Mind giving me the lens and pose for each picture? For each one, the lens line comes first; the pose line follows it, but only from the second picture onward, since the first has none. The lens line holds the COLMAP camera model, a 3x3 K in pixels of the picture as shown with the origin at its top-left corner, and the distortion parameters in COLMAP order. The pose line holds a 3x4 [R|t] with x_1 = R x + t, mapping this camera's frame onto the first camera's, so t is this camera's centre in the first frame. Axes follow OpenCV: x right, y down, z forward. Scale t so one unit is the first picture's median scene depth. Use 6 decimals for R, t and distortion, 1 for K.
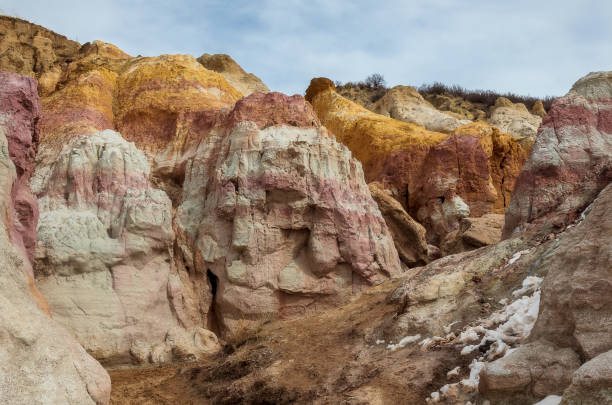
lens RADIAL K [[761.7, 0, 306.0], [0, 761.7, 202.5], [0, 0, 1]] dist [0.000773, -0.012335]
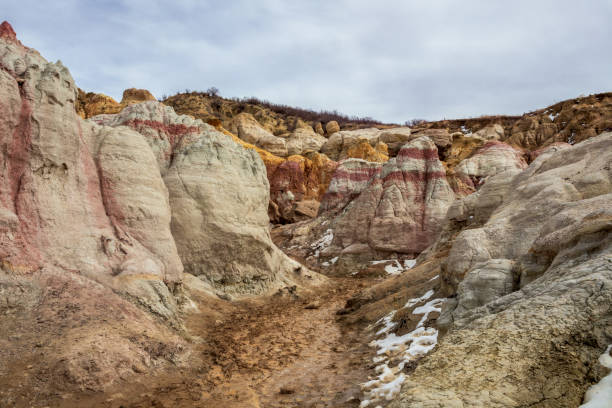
lens RADIAL K [[1108.2, 0, 306.0], [0, 1108.2, 204.0], [0, 0, 1]] dist [0.025488, 0.108763]
pose [[0.944151, 0.033888, 0.327765, -1.215265], [-0.062043, 0.995189, 0.075826, -0.325781], [-0.323619, -0.091926, 0.941711, -3.078354]]
